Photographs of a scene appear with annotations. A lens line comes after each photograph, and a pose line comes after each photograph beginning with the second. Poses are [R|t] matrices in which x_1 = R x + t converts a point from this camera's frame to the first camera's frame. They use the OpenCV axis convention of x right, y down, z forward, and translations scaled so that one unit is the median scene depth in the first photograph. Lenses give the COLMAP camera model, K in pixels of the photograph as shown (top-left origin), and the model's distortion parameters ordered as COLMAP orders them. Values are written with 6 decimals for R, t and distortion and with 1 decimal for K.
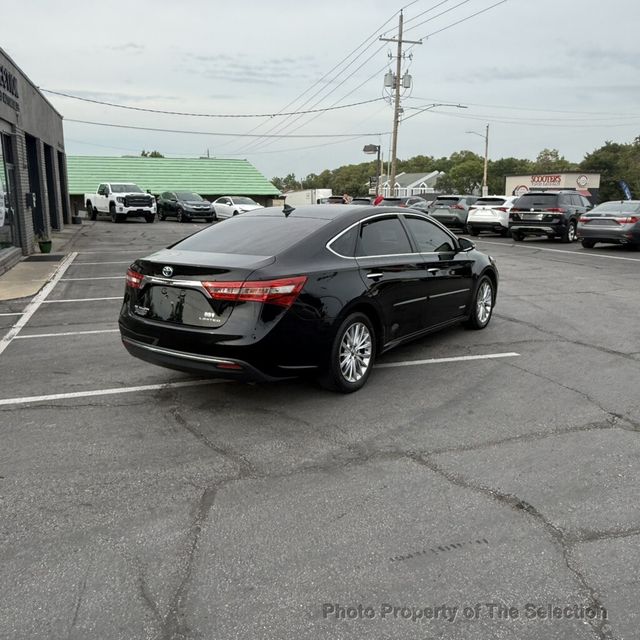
lens RADIAL K [[595.0, 0, 315.5], [0, 595.0, 318.2], [0, 0, 1]] dist [-0.004263, 0.000000]
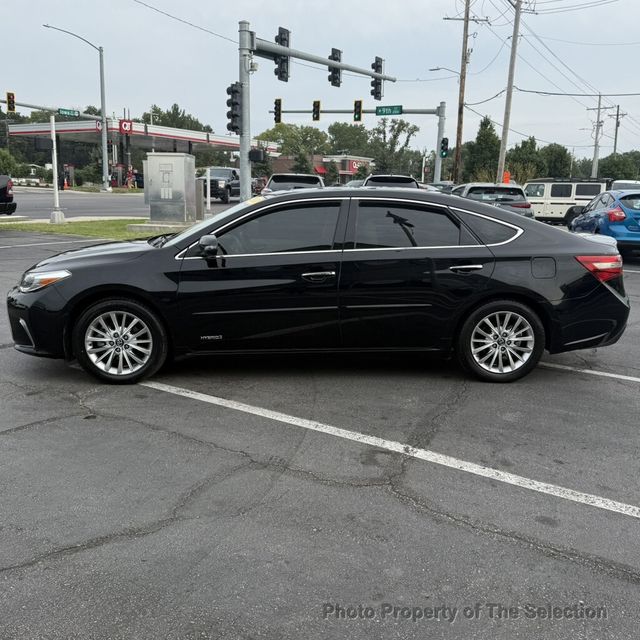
lens RADIAL K [[656.4, 0, 329.0], [0, 656.4, 326.4], [0, 0, 1]] dist [0.038093, 0.000000]
pose [[-0.631336, -0.177140, 0.755008, -0.778155], [0.134288, 0.933885, 0.331400, -0.363027], [-0.763794, 0.310613, -0.565807, 1.843669]]
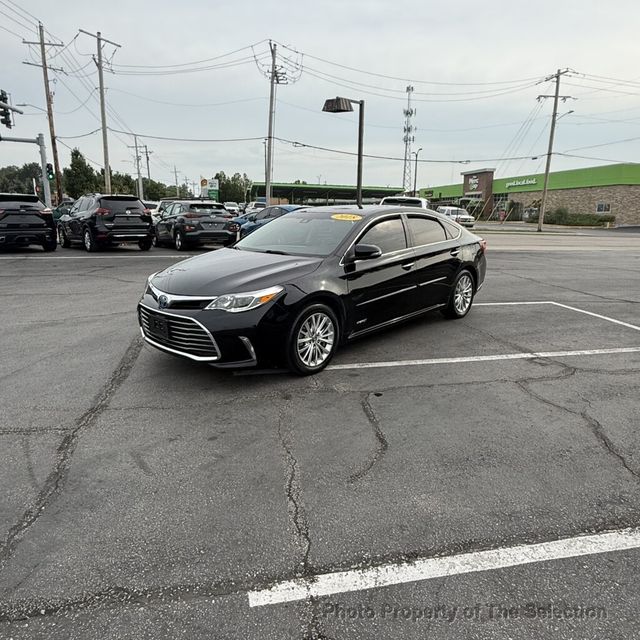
lens RADIAL K [[470.0, 0, 317.4], [0, 470.0, 319.1], [0, 0, 1]] dist [-0.014801, 0.018965]
pose [[-0.992778, -0.033431, 0.115212, 0.012283], [0.018658, 0.905671, 0.423570, -0.443639], [-0.118504, 0.422661, -0.898507, 2.255878]]
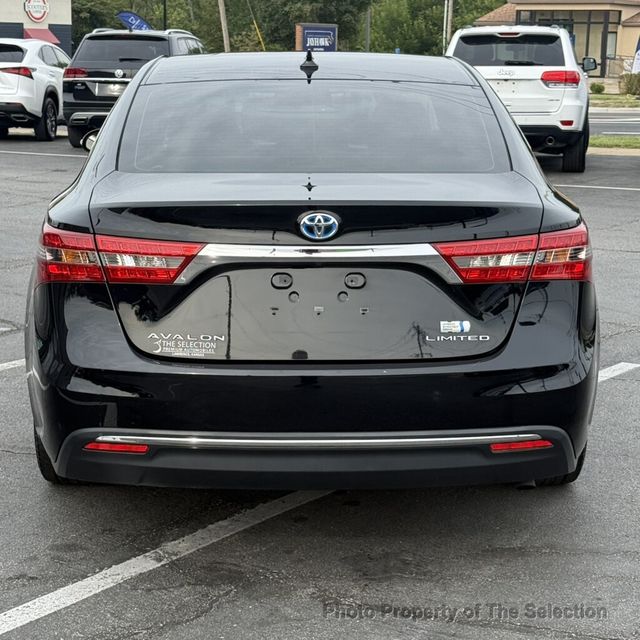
lens RADIAL K [[1487.5, 0, 334.1], [0, 1487.5, 331.1], [0, 0, 1]] dist [0.141482, 0.000000]
pose [[0.789447, -0.107510, 0.604330, -0.664683], [0.115293, 0.992990, 0.026044, -0.029705], [-0.602894, 0.049114, 0.796308, 0.209419]]
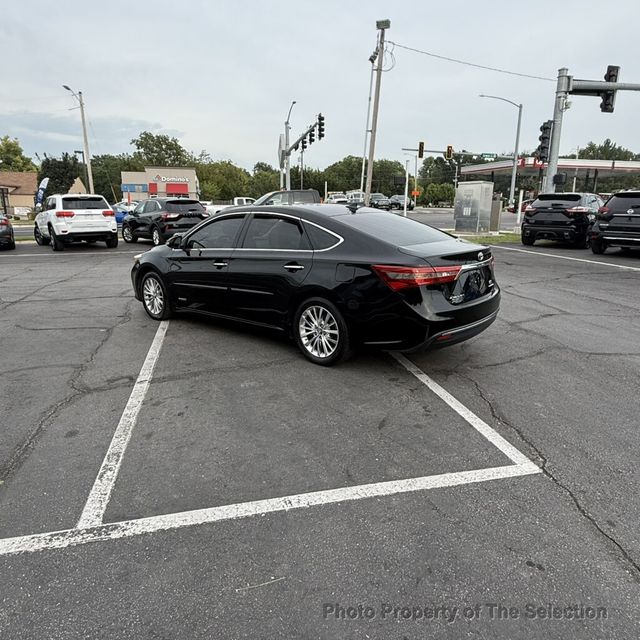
lens RADIAL K [[470.0, 0, 325.9], [0, 470.0, 321.4], [0, 0, 1]] dist [-0.014801, 0.018965]
pose [[0.076731, -0.245494, 0.966357, -1.014224], [0.203280, 0.952708, 0.225886, -0.191268], [-0.976109, 0.179109, 0.123006, 0.995393]]
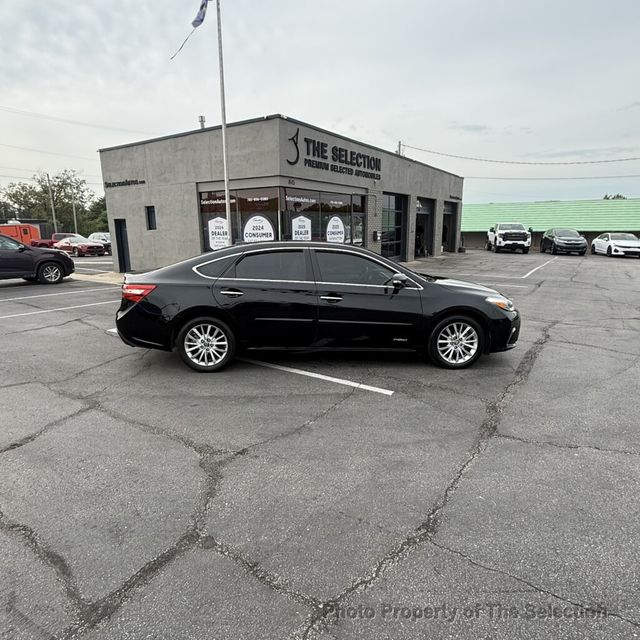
lens RADIAL K [[425.7, 0, 314.0], [0, 425.7, 311.5], [0, 0, 1]] dist [-0.005612, 0.020535]
pose [[0.614957, 0.144406, -0.775225, 0.909146], [-0.158919, 0.985614, 0.057533, -0.109331], [0.772381, 0.087818, 0.629059, 0.509271]]
